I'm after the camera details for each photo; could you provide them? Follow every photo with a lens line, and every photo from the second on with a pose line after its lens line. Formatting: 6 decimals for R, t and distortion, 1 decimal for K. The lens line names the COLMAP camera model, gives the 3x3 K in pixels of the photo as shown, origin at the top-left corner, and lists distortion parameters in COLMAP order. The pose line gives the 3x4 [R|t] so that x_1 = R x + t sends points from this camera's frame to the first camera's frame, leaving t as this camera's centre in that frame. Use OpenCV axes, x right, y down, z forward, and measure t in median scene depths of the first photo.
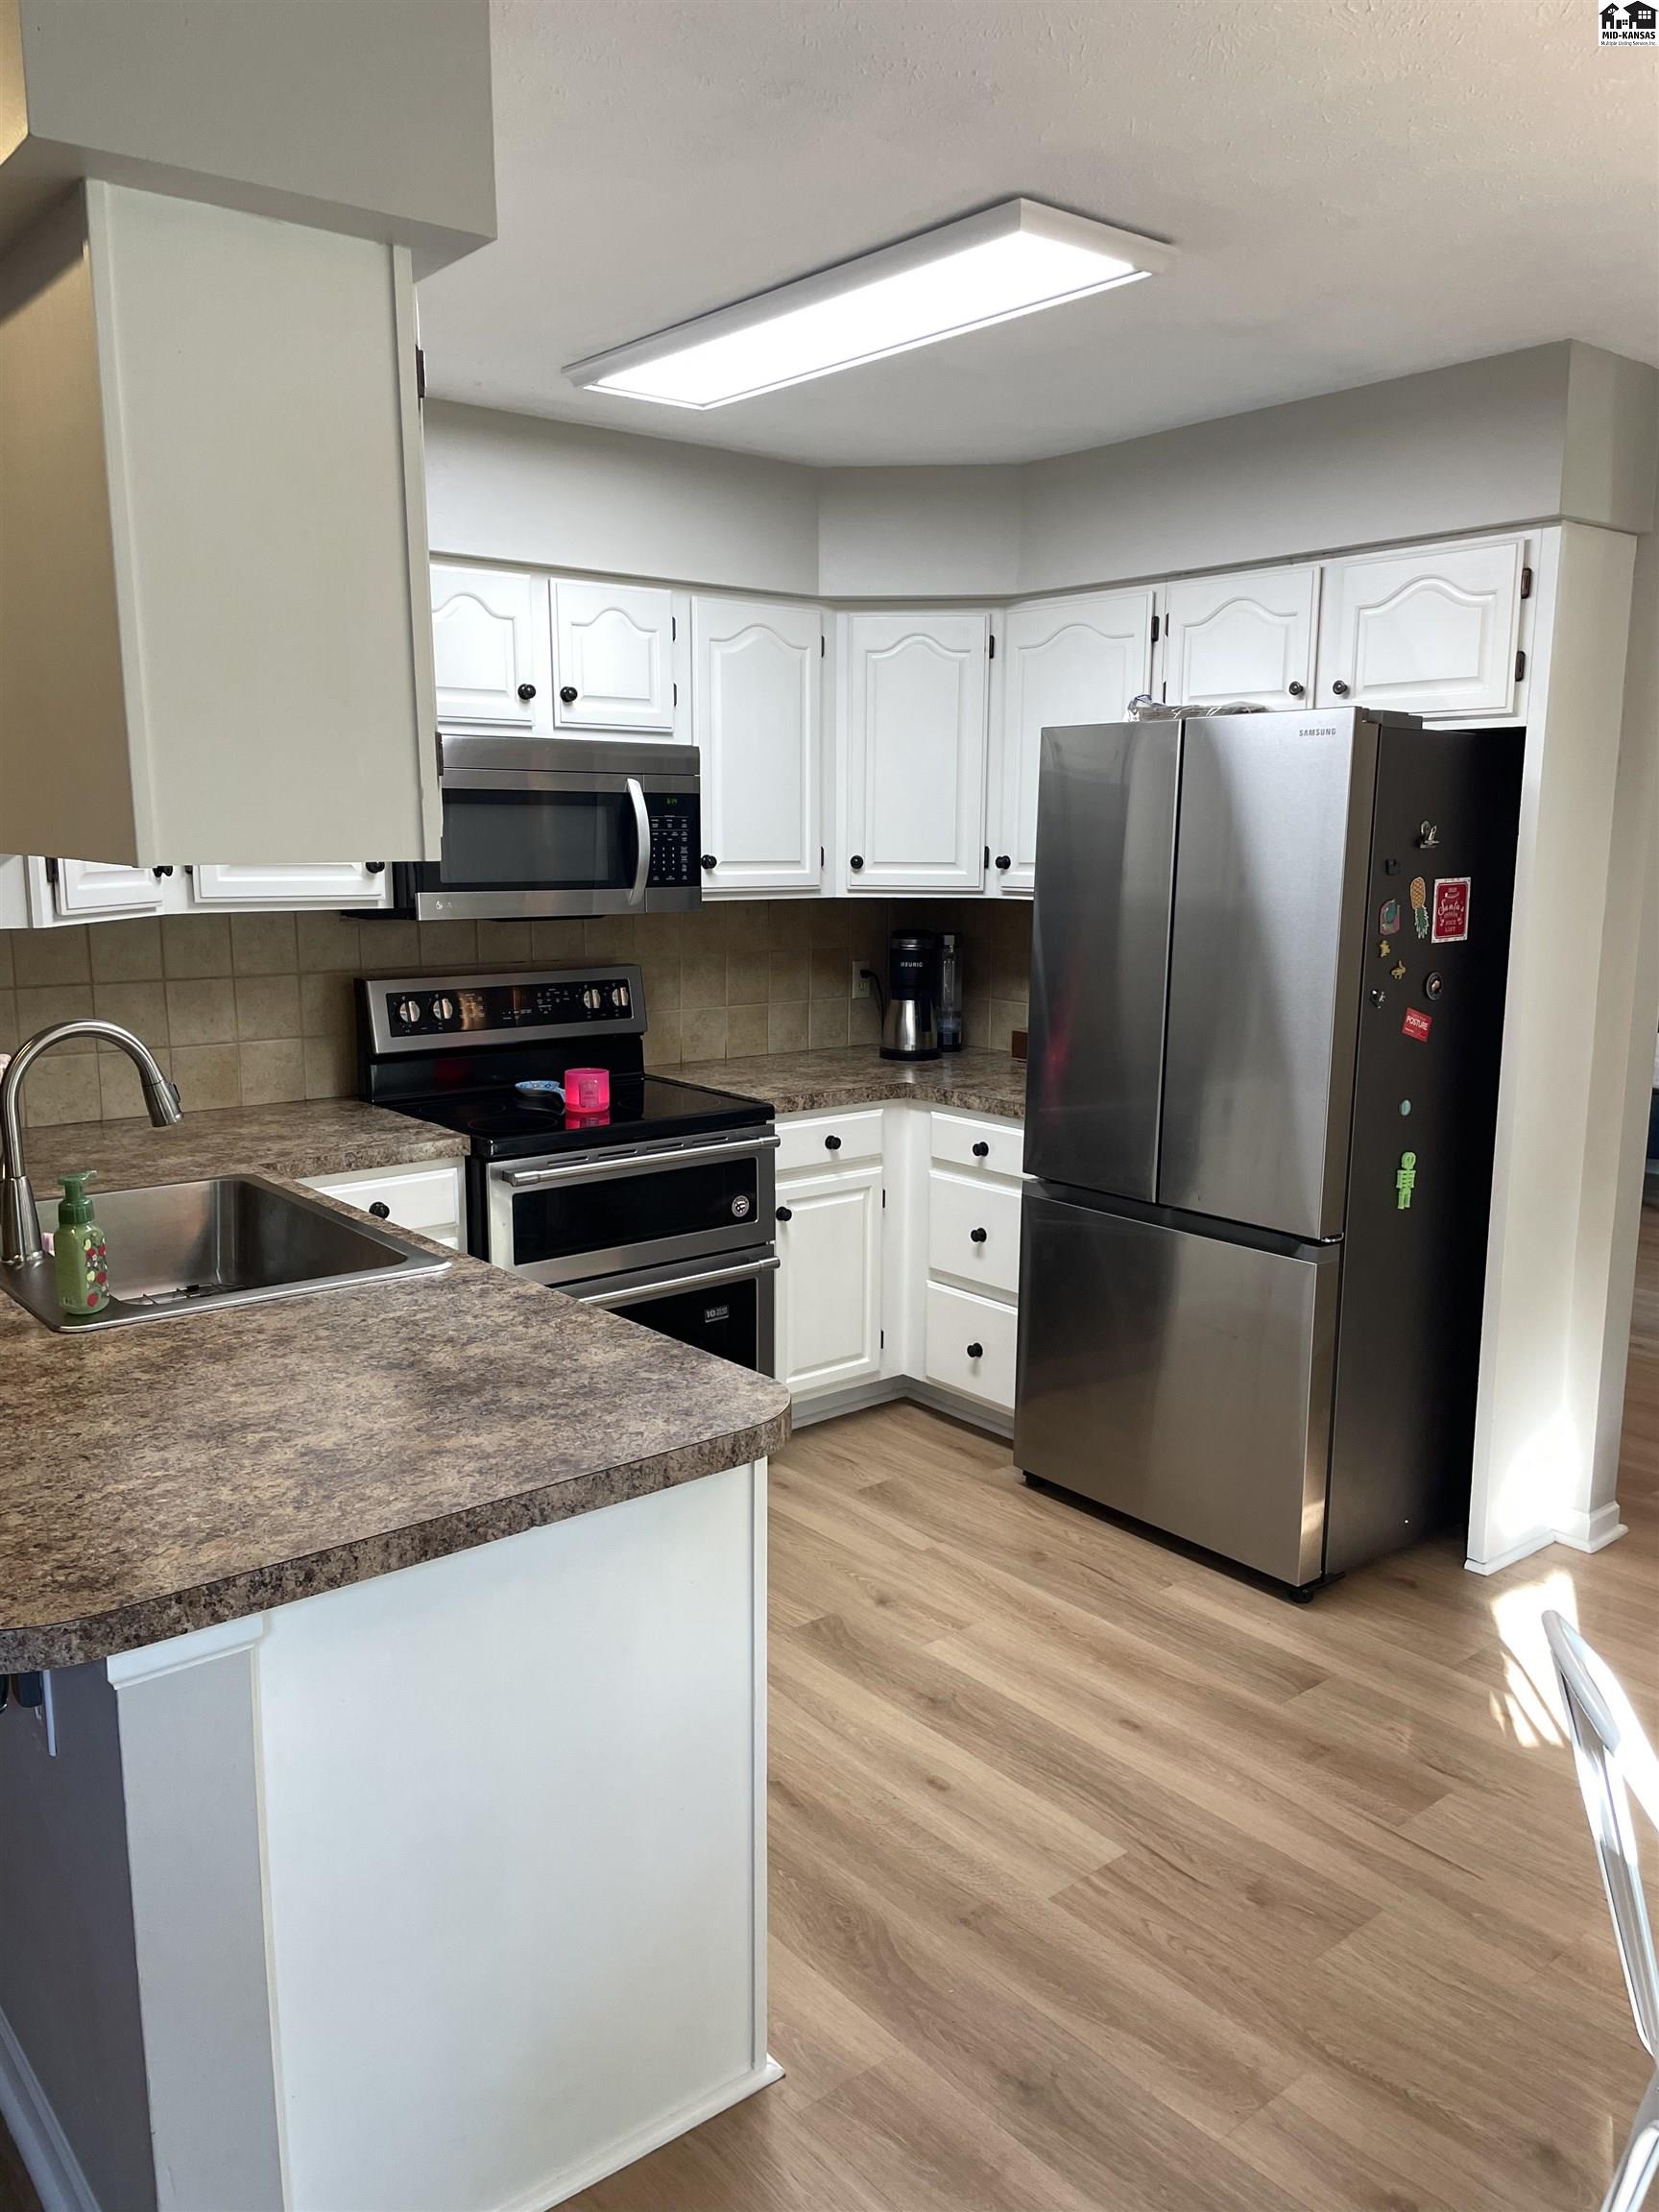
lens RADIAL K [[1676.7, 0, 833.3], [0, 1676.7, 1111.2], [0, 0, 1]] dist [0.011270, -0.011454]
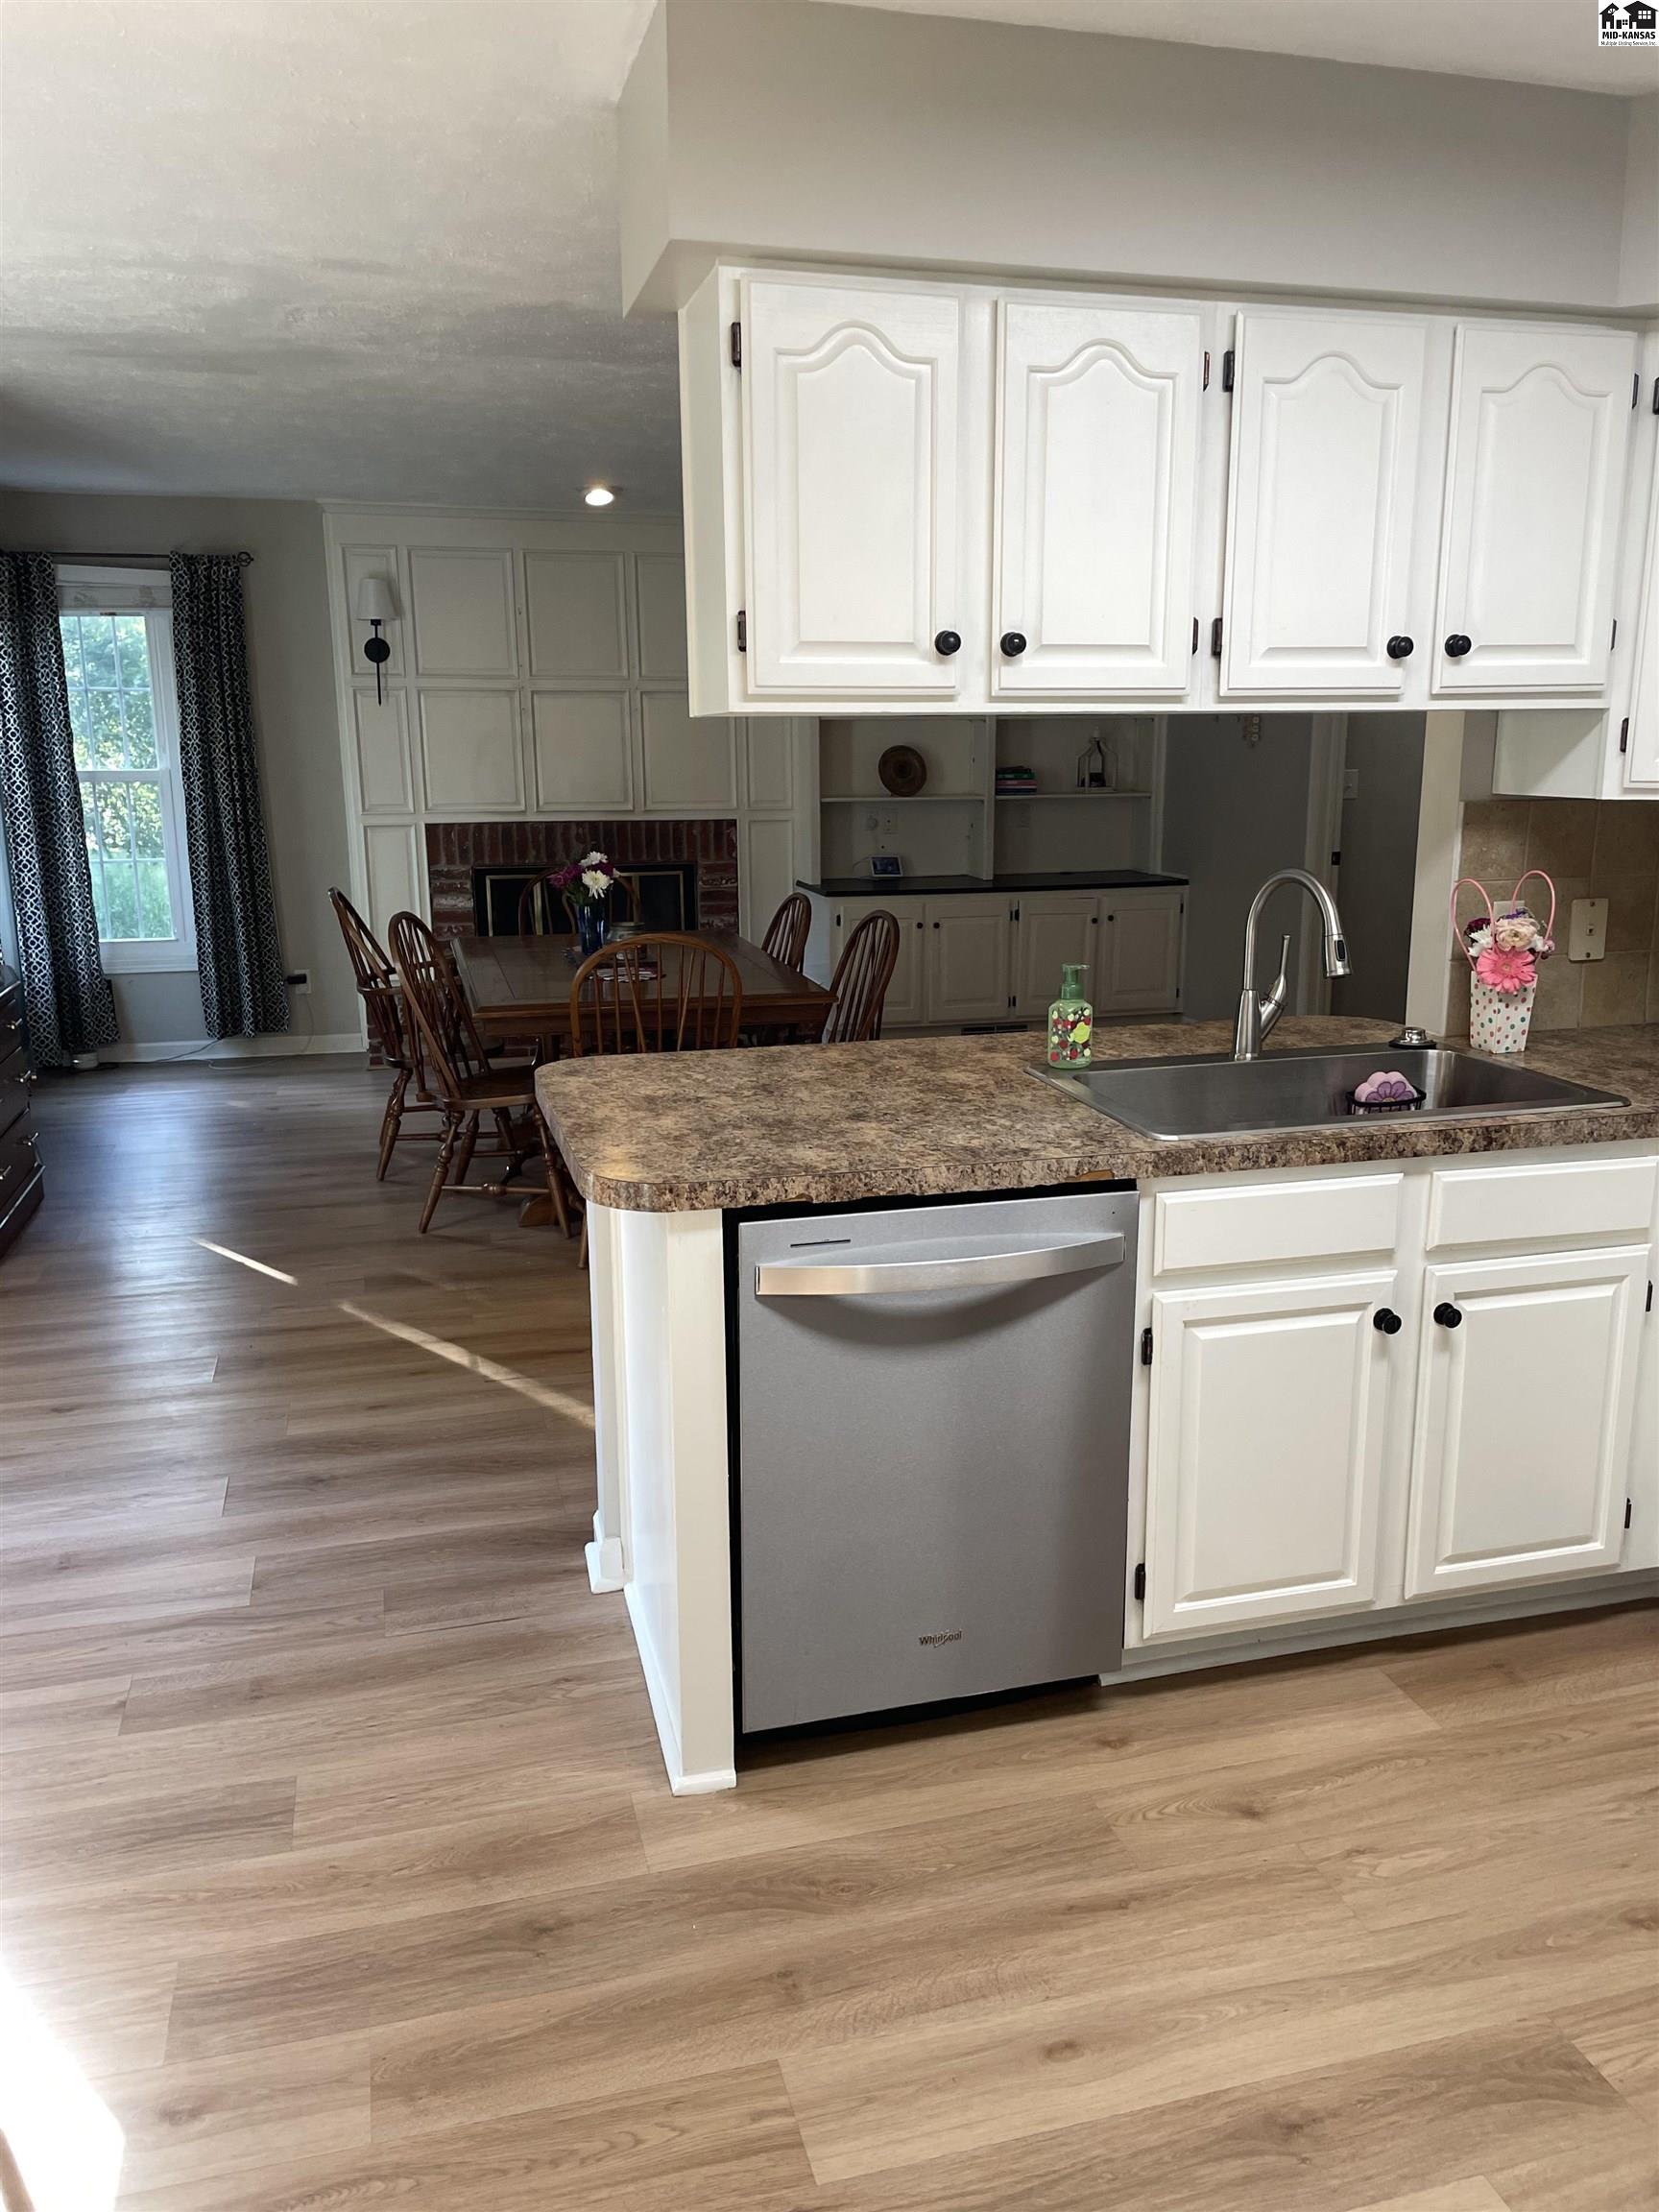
lens RADIAL K [[1676.7, 0, 837.0], [0, 1676.7, 1109.6], [0, 0, 1]] dist [0.011270, -0.011454]
pose [[-0.407185, 0.192996, -0.892722, 0.812291], [-0.156432, 0.948241, 0.276349, -0.186876], [0.899850, 0.252175, -0.355919, 1.332857]]
